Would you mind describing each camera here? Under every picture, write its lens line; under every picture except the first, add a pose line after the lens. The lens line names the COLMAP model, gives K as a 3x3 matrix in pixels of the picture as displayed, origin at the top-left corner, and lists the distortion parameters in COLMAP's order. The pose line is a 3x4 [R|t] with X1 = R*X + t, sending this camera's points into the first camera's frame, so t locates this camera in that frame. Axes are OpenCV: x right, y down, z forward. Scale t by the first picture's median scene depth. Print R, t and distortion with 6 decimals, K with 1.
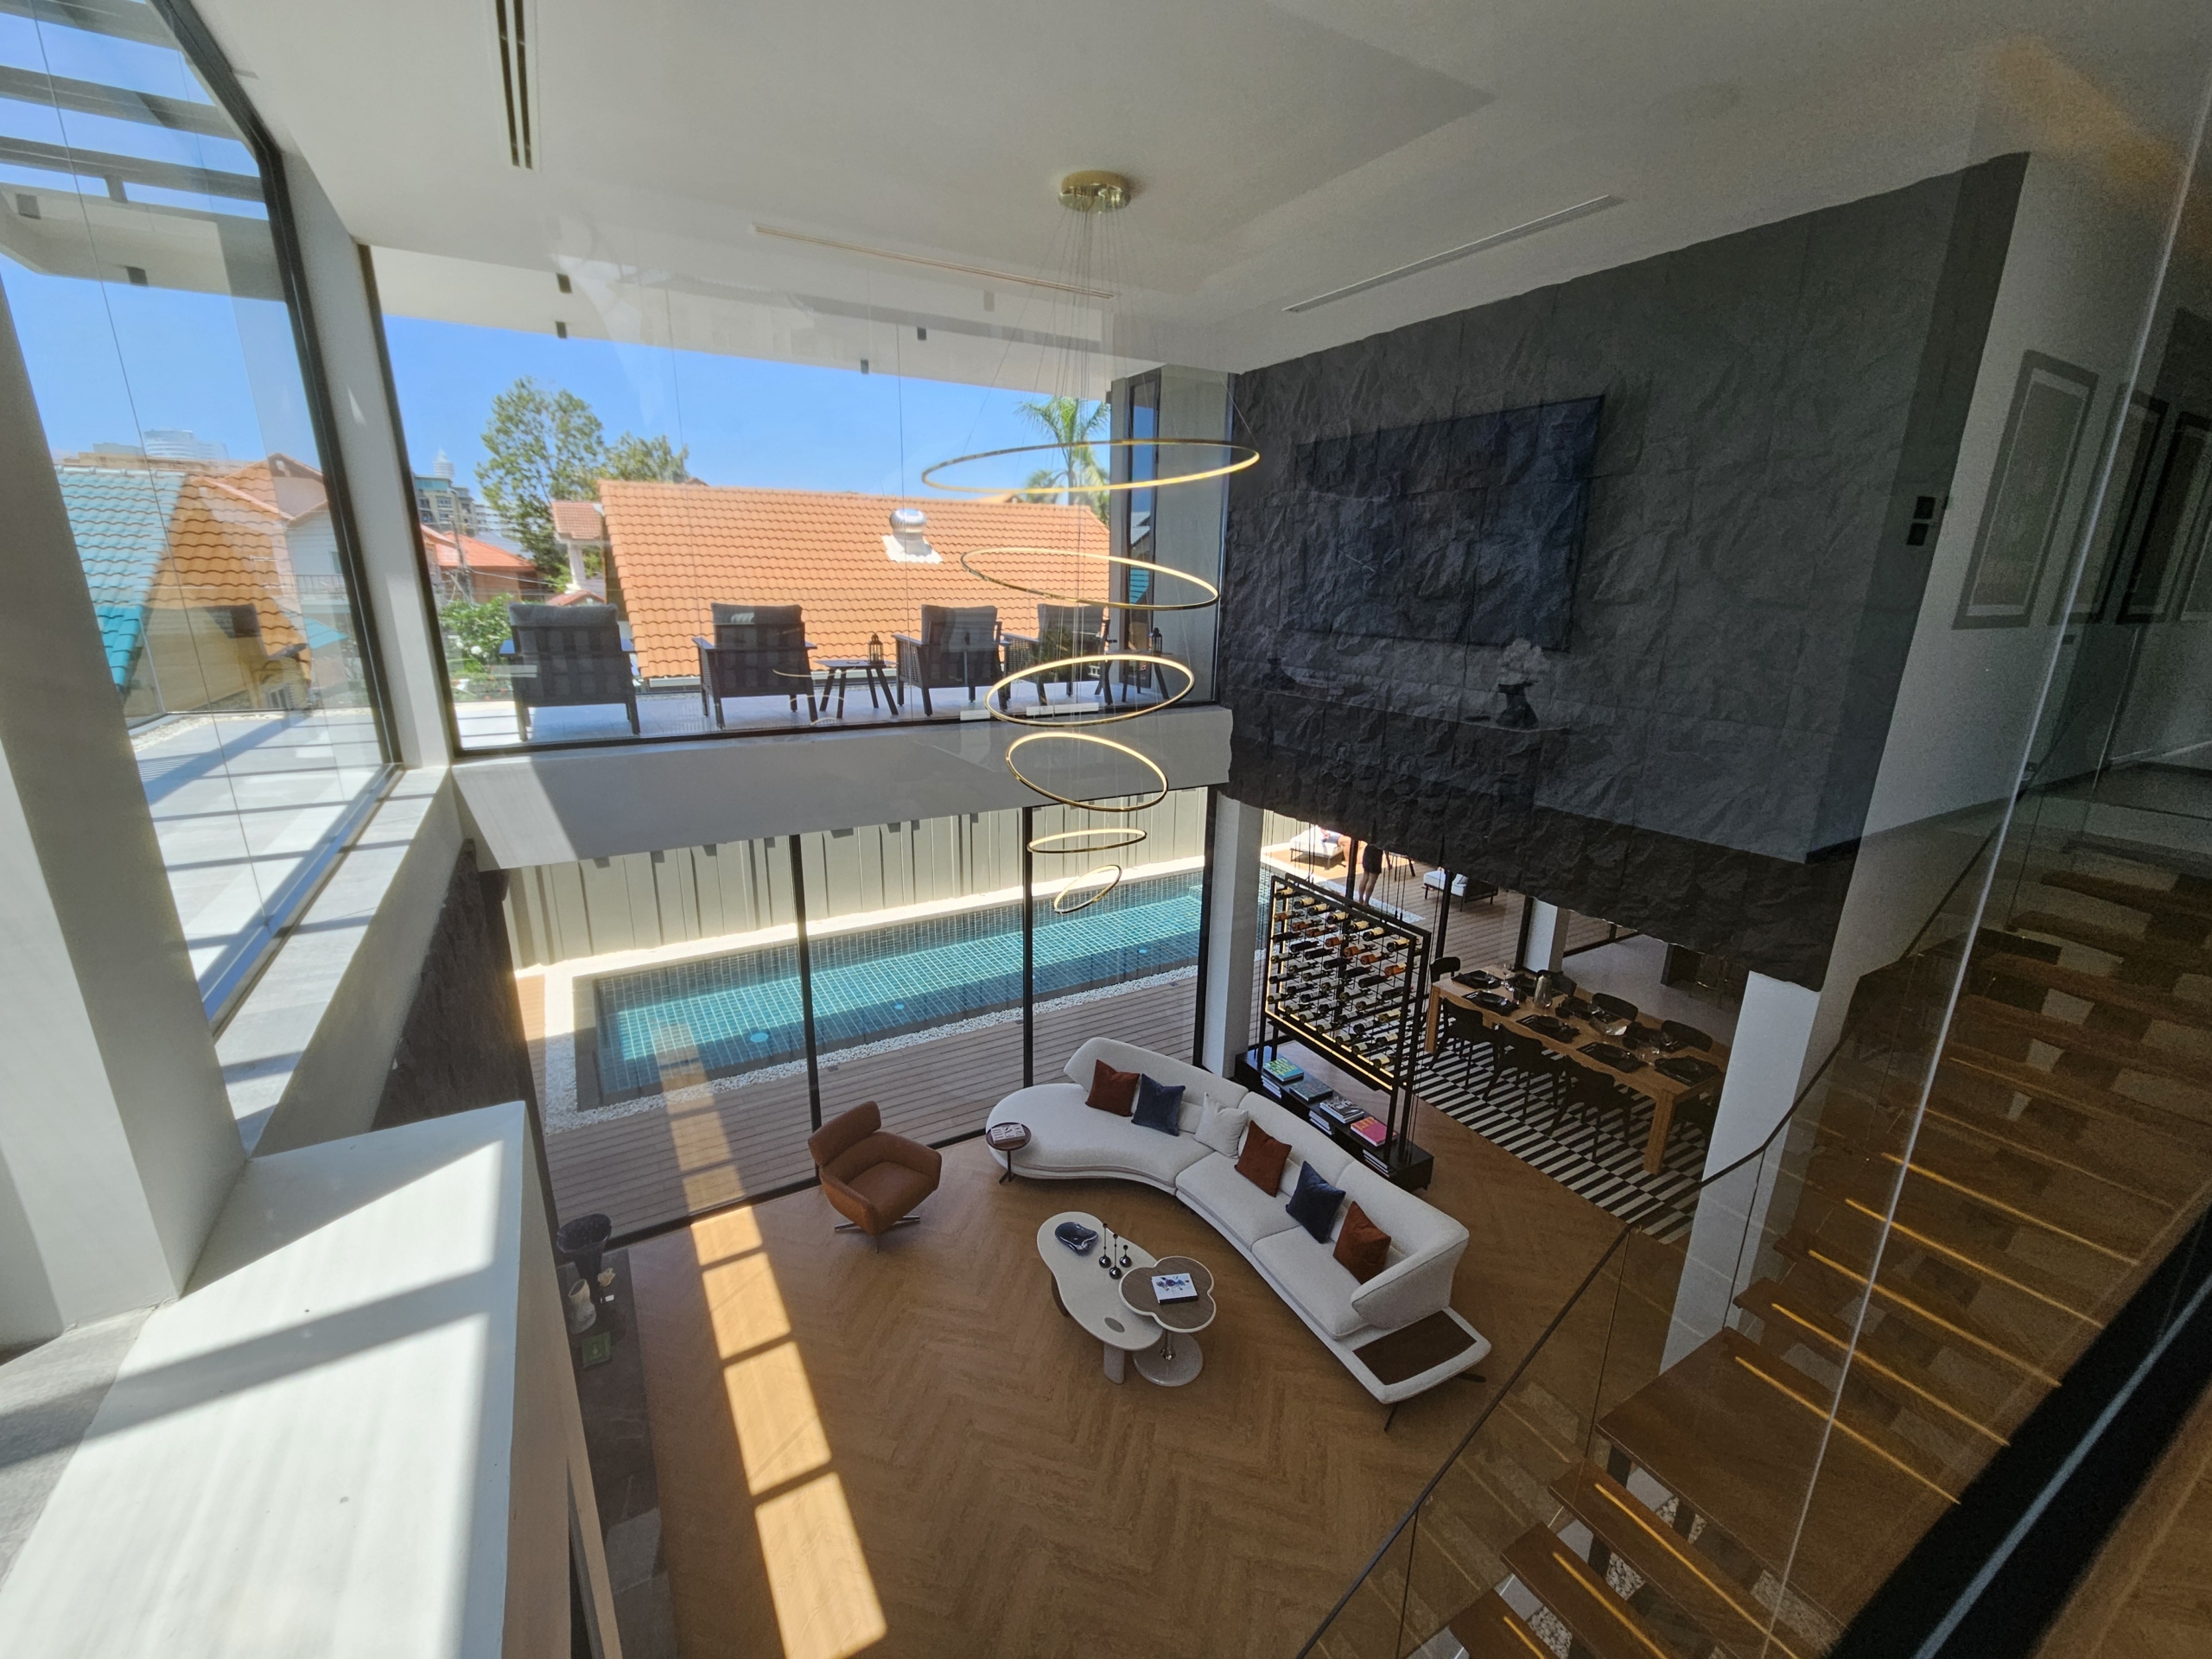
lens RADIAL K [[913.8, 0, 1107.5], [0, 913.8, 828.9], [0, 0, 1]] dist [0.002908, -0.002252]
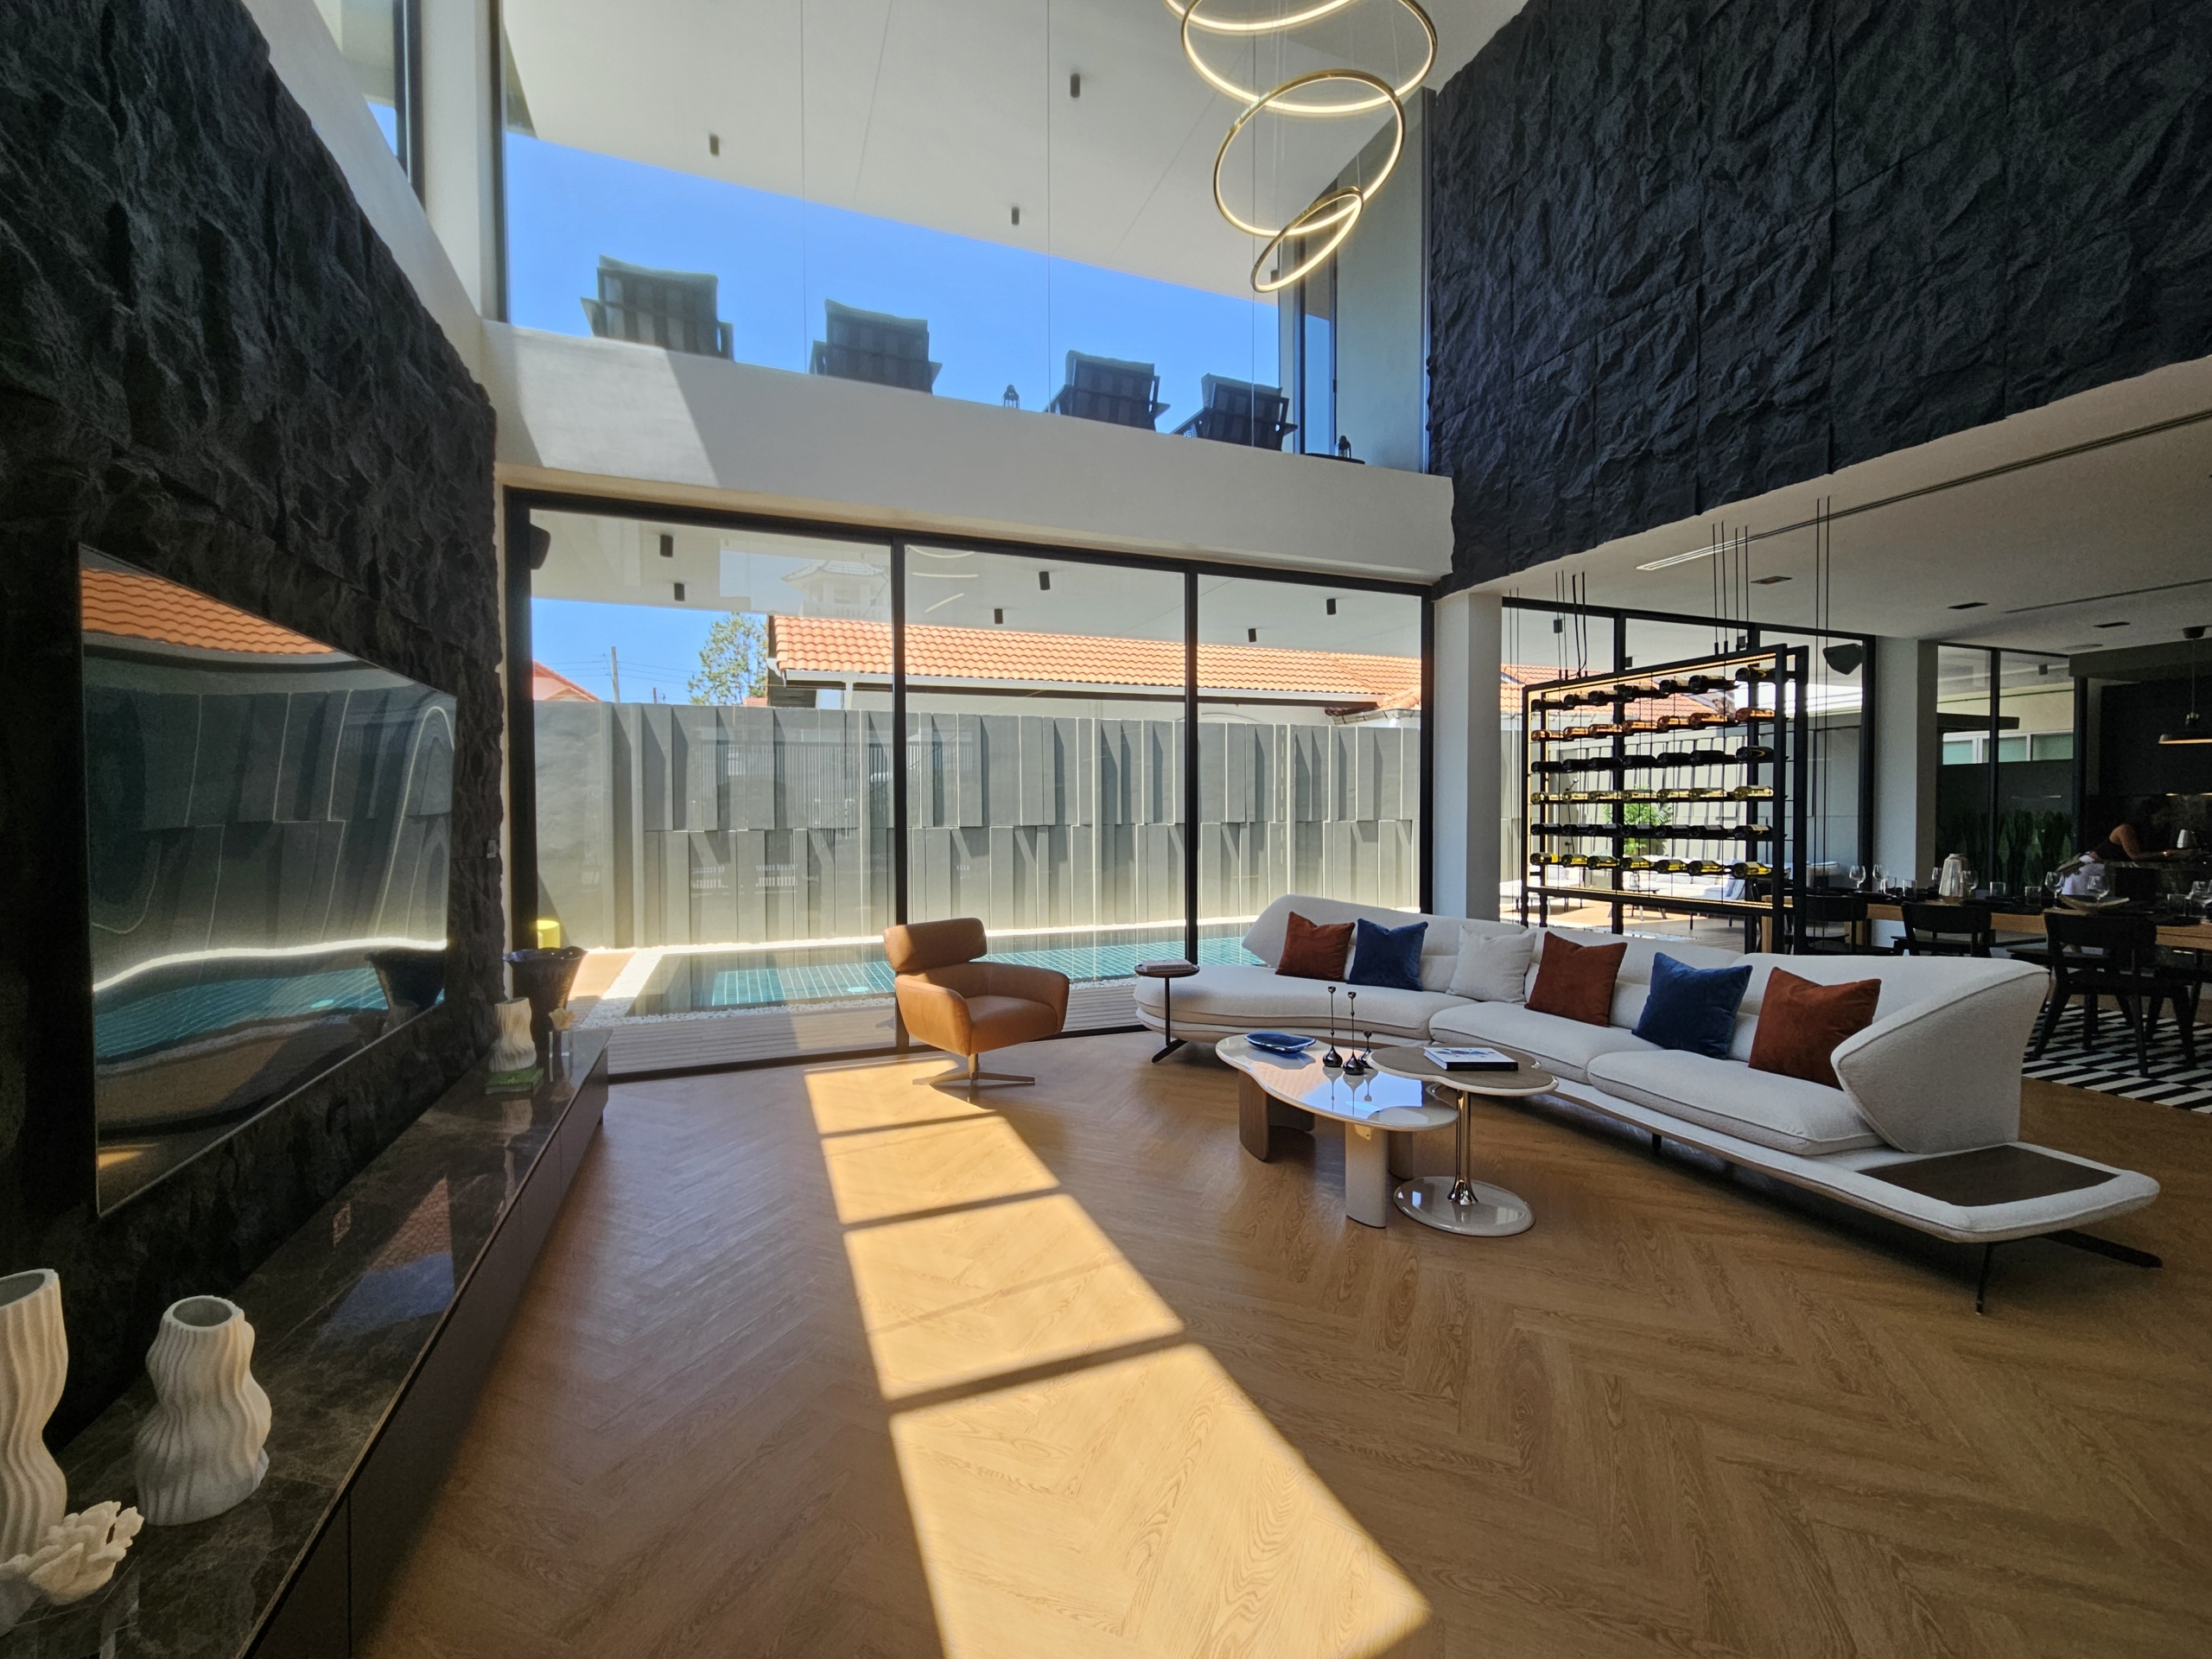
lens RADIAL K [[913.8, 0, 1098.0], [0, 913.8, 831.2], [0, 0, 1]] dist [0.002908, -0.002252]
pose [[0.986666, -0.018108, -0.161751, -0.044738], [-0.024330, 0.966216, -0.256582, 0.403119], [0.160932, 0.257096, 0.952892, 0.308406]]
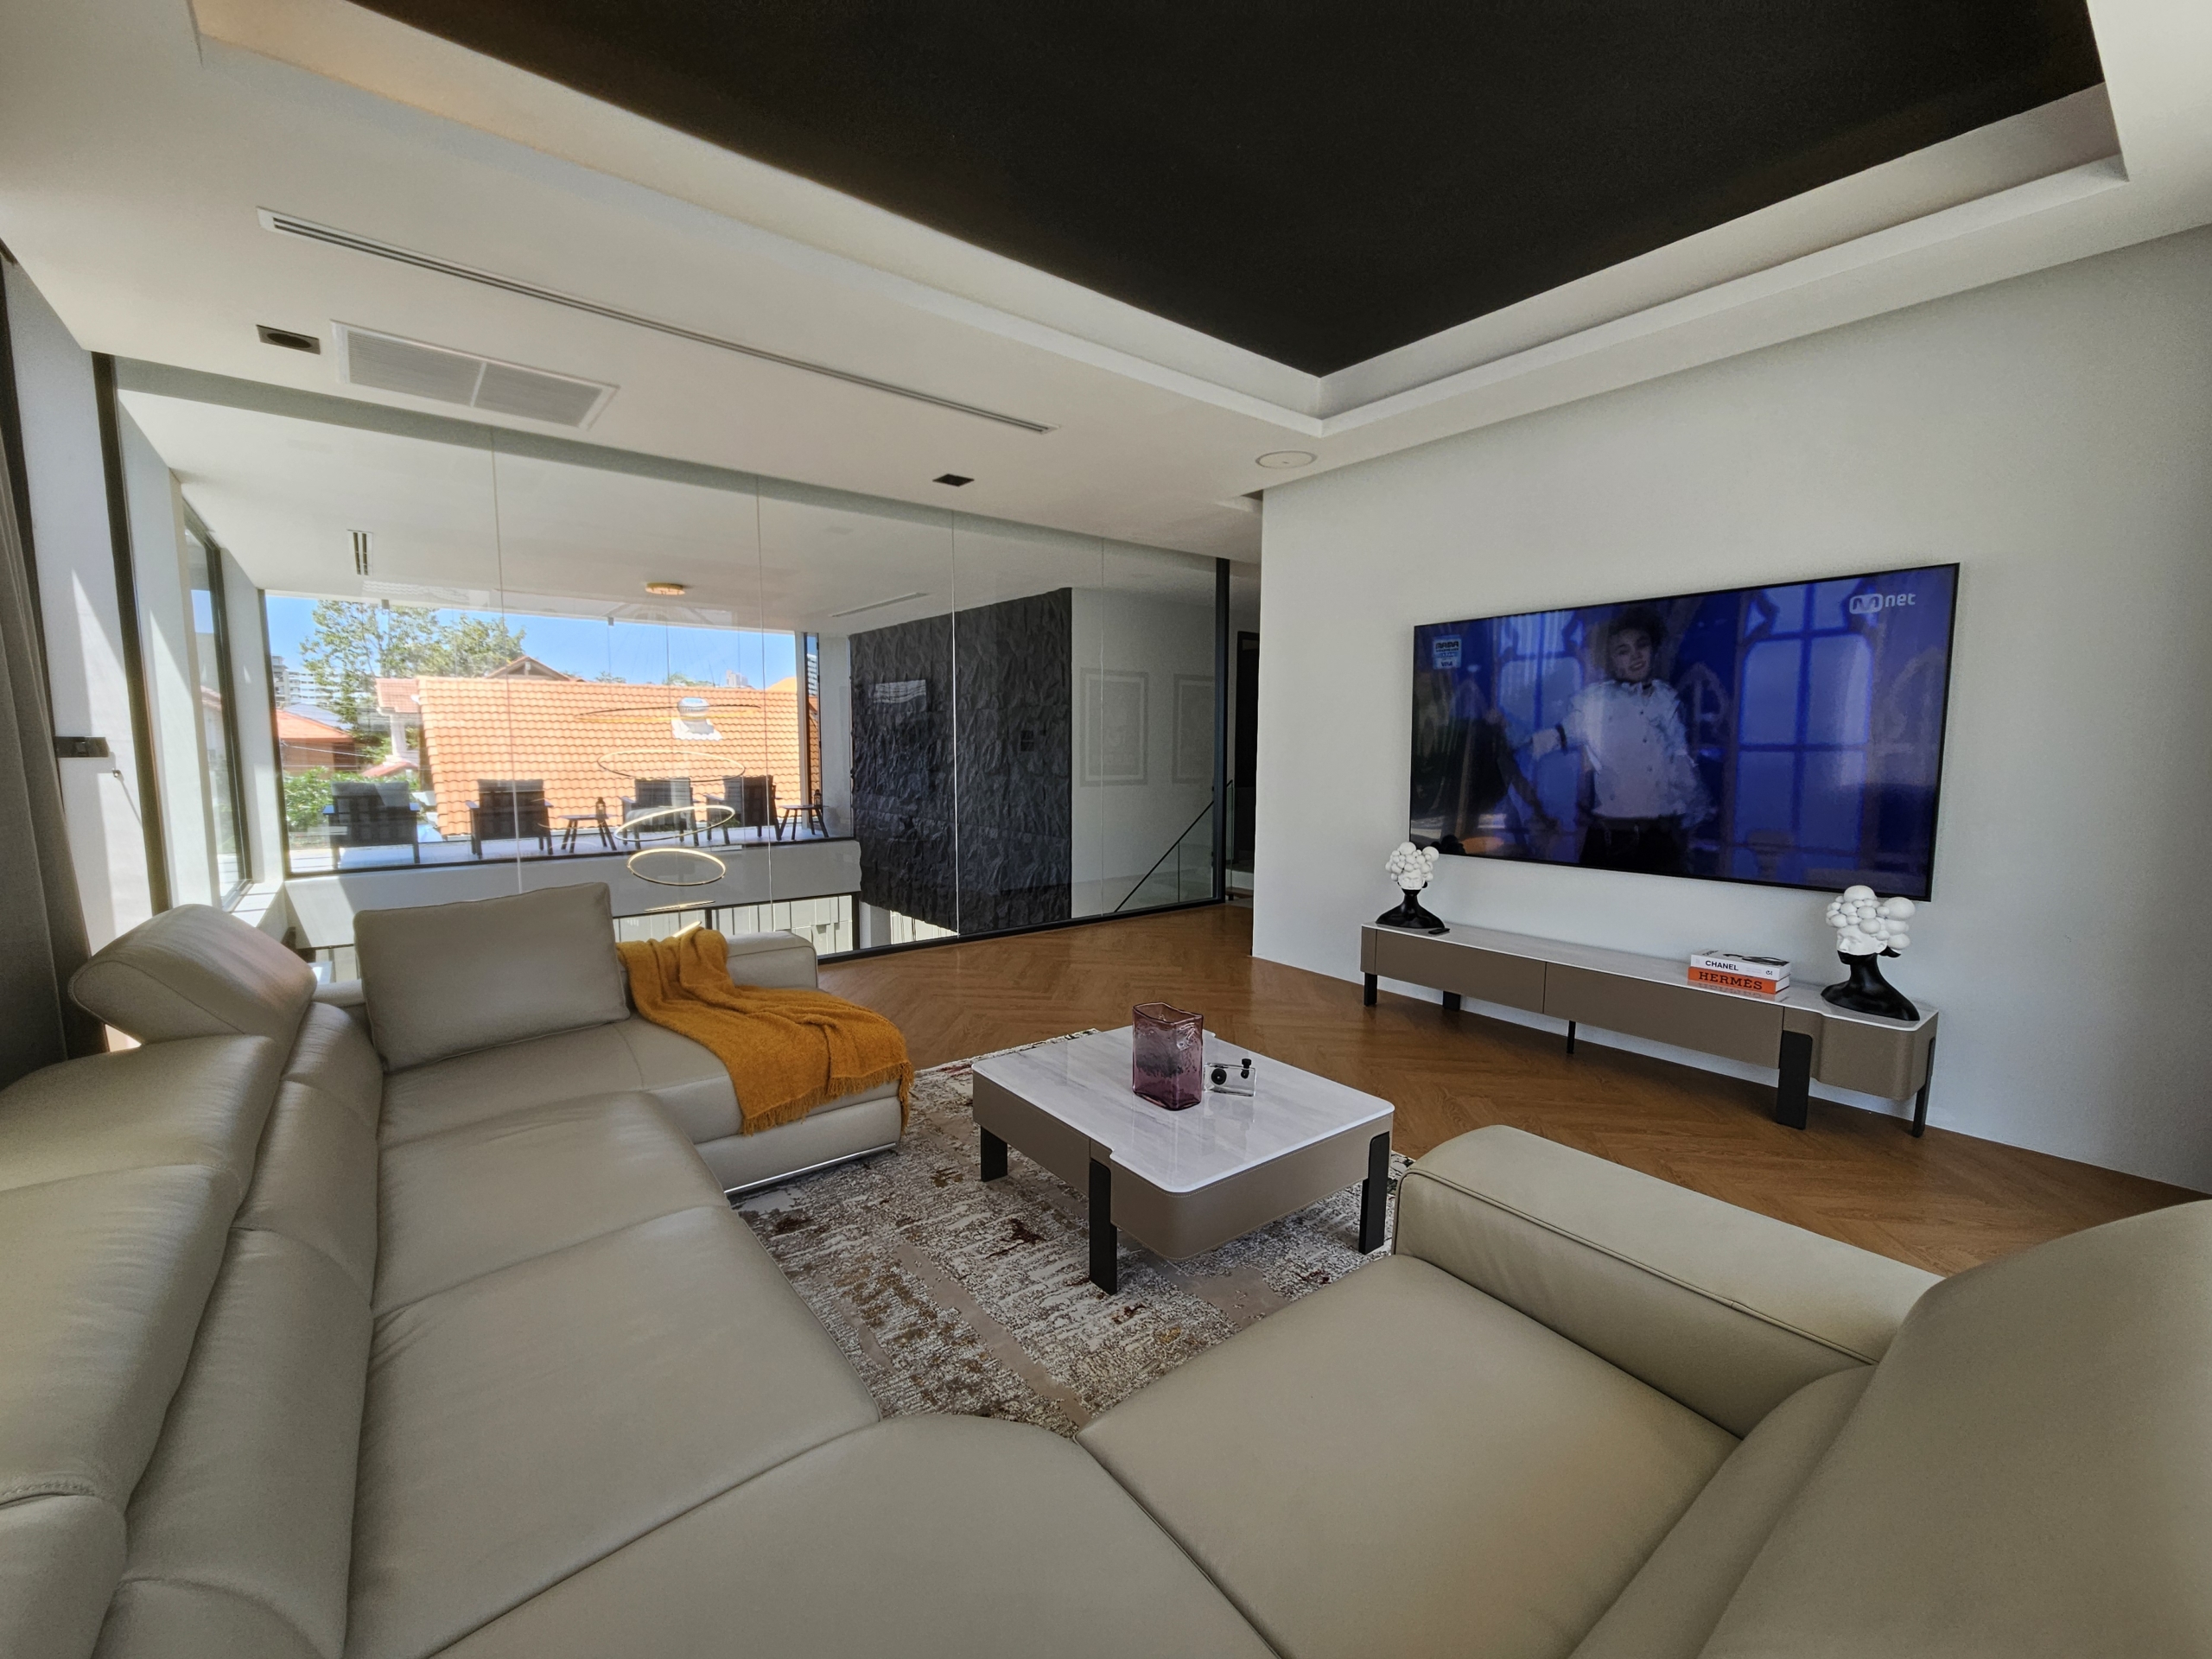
lens RADIAL K [[913.8, 0, 1108.5], [0, 913.8, 830.6], [0, 0, 1]] dist [0.002908, -0.002252]
pose [[0.989381, -0.022584, 0.143579, 0.351583], [0.046358, 0.985293, -0.164465, 0.125143], [-0.137753, 0.169375, 0.975877, -0.564827]]
